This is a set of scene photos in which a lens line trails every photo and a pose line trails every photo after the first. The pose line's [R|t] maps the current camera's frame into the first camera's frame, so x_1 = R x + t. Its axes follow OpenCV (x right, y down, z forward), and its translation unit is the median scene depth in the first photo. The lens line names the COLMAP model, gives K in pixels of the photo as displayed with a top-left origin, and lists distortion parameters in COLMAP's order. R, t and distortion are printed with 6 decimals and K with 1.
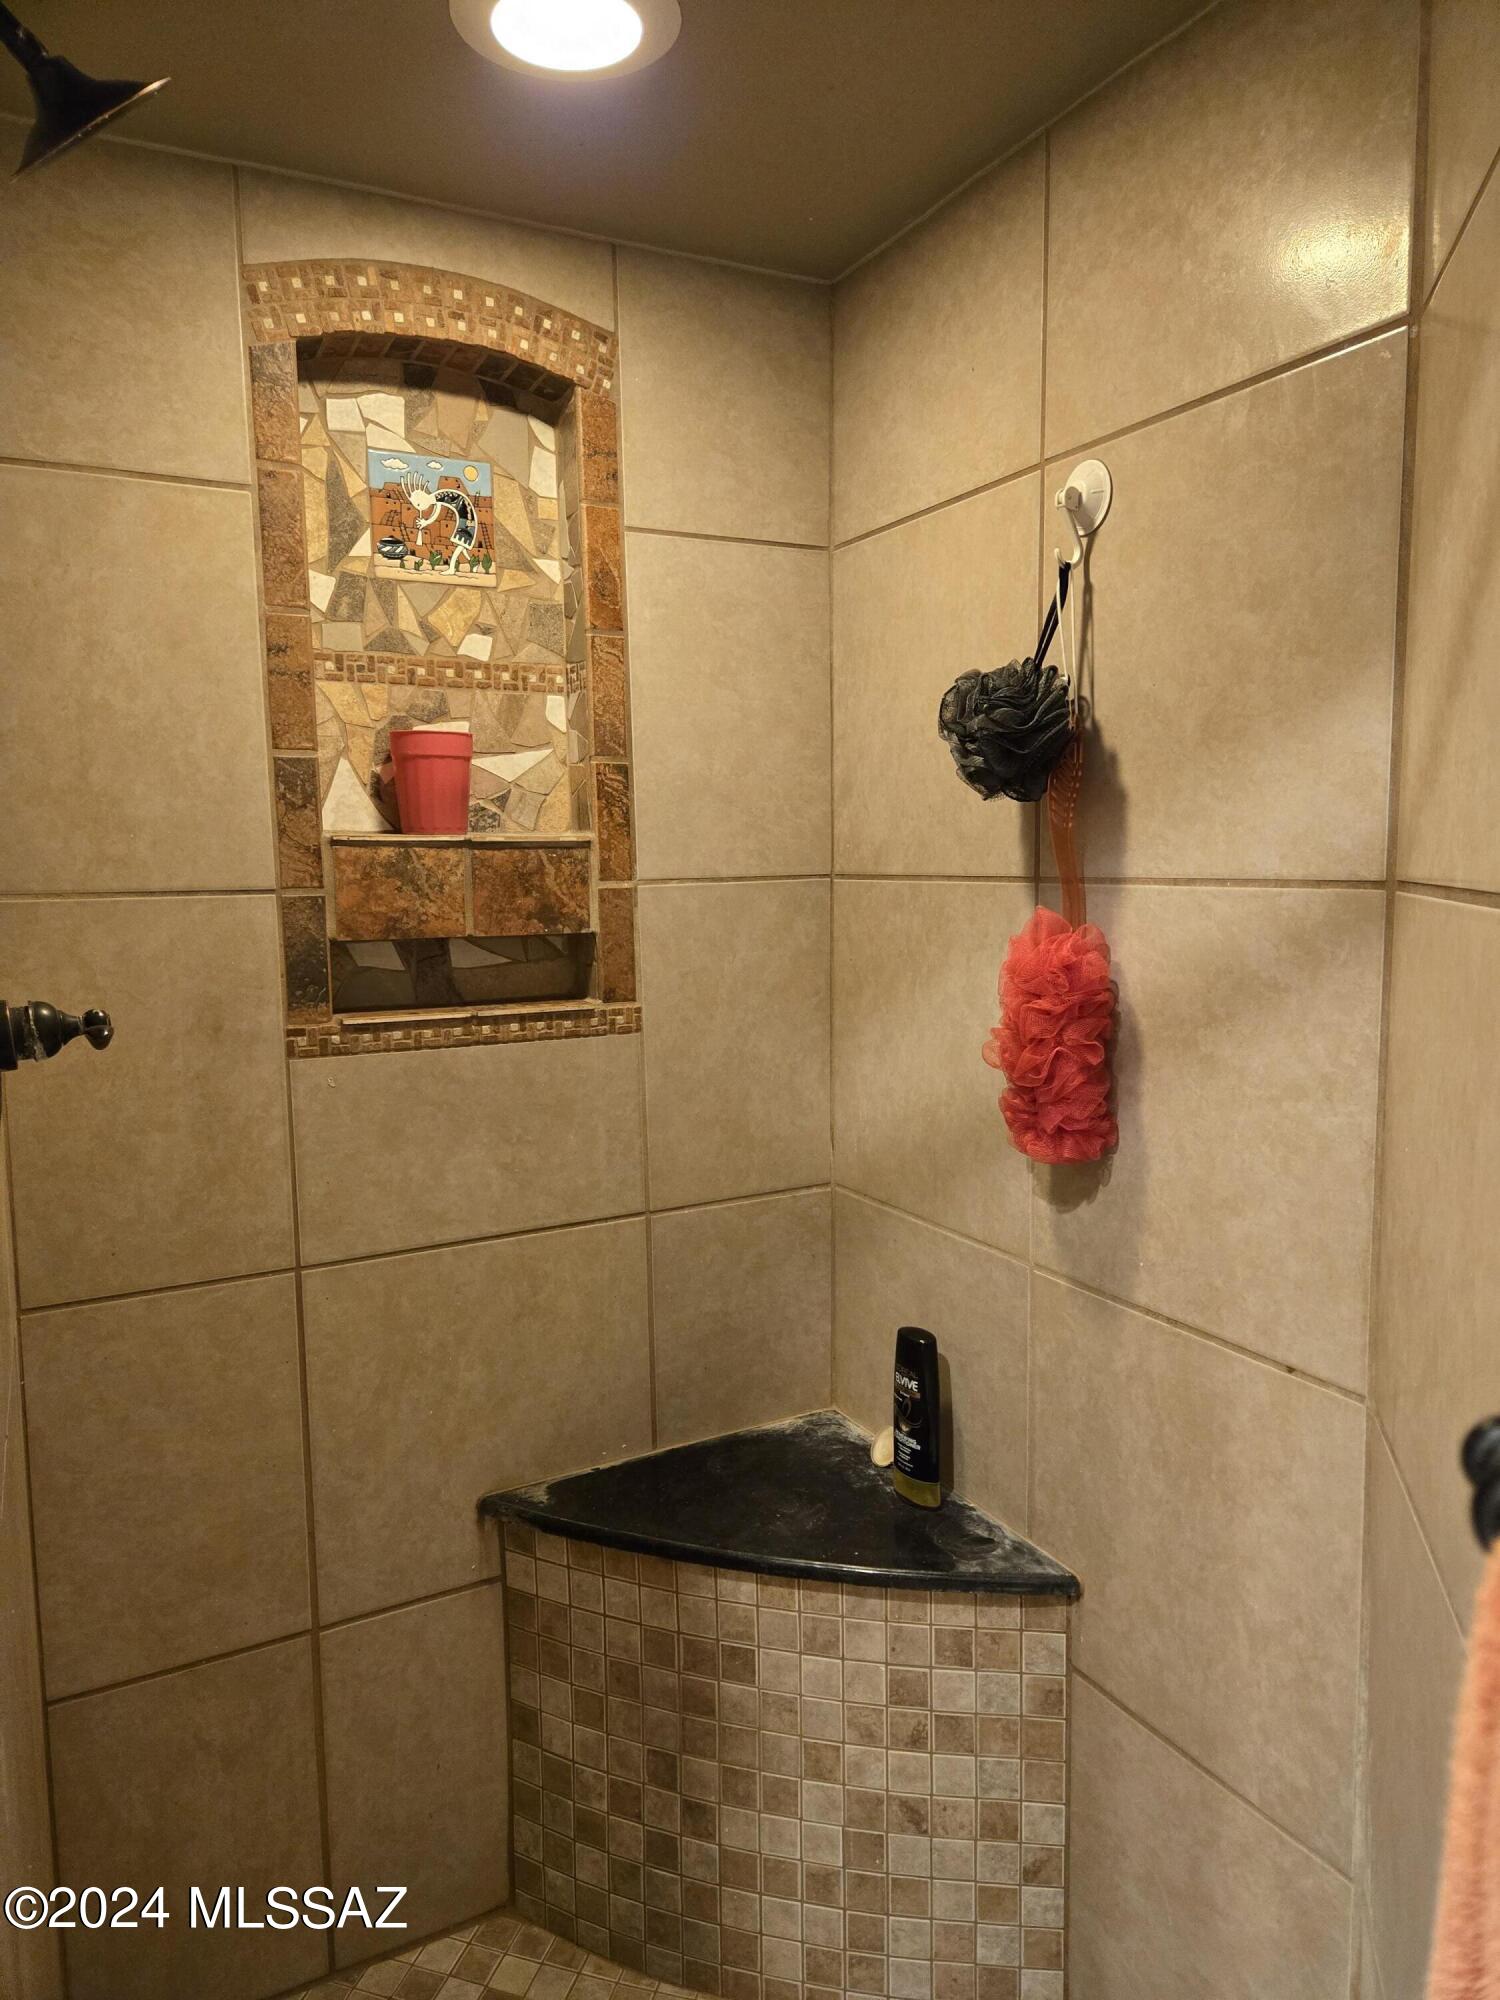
lens RADIAL K [[1341.4, 0, 760.2], [0, 1341.4, 1001.4], [0, 0, 1]] dist [0.070512, -0.062302]
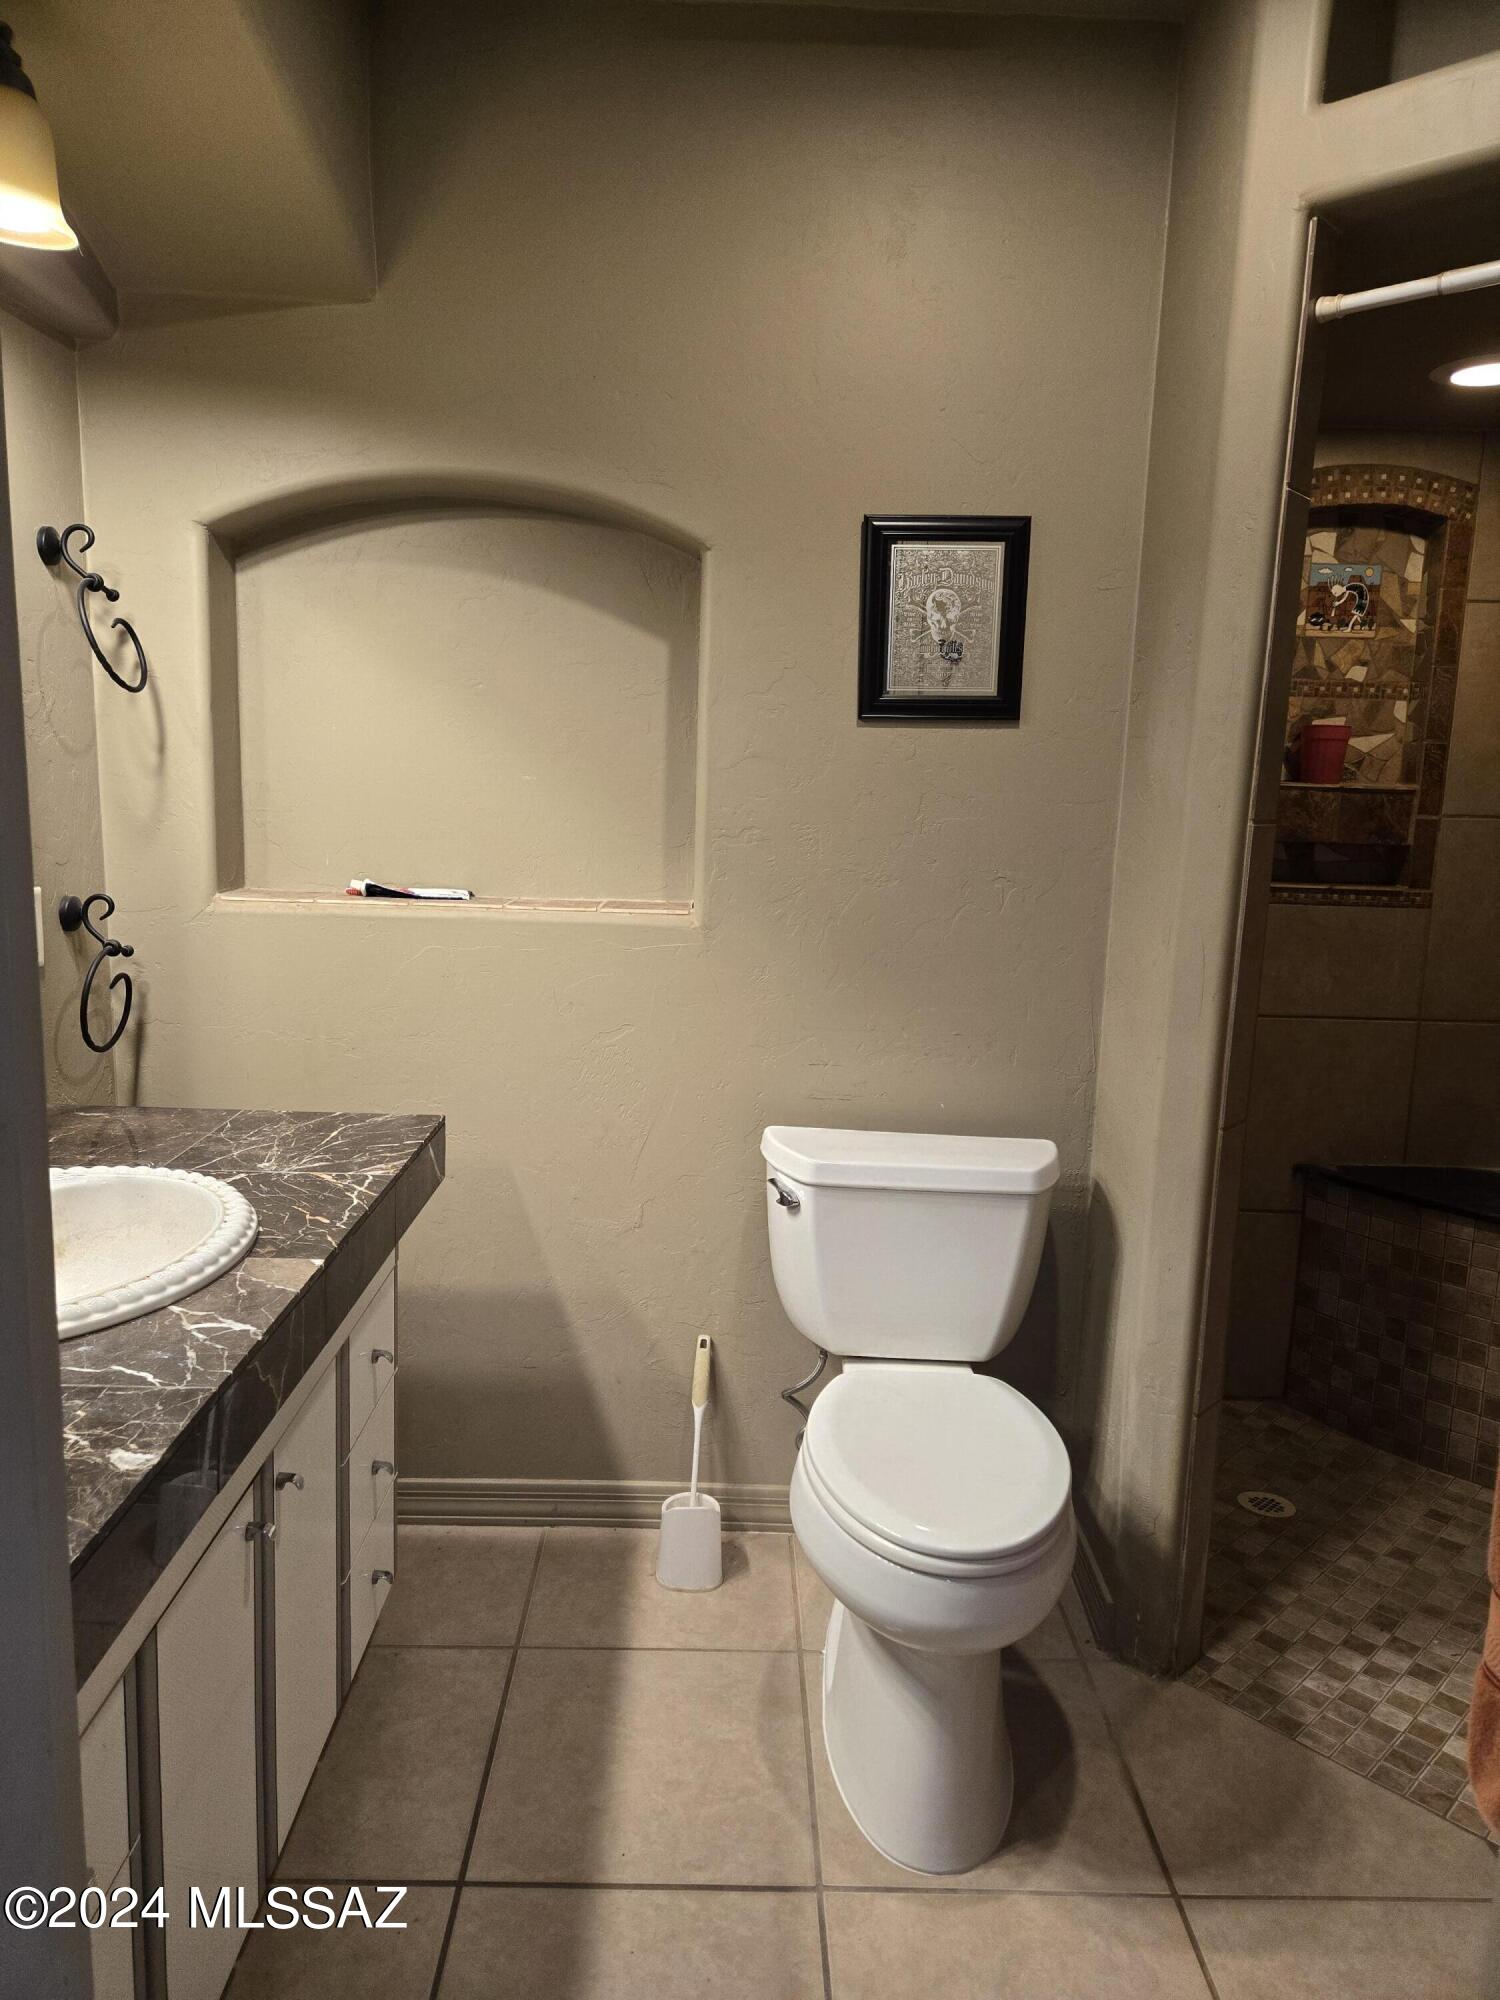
lens RADIAL K [[1341.4, 0, 738.6], [0, 1341.4, 1004.8], [0, 0, 1]] dist [0.070512, -0.062302]
pose [[0.886890, 0.117410, -0.446812, -0.086036], [-0.095225, 0.992857, 0.071882, 0.105074], [0.452060, -0.021204, 0.891735, -0.902078]]
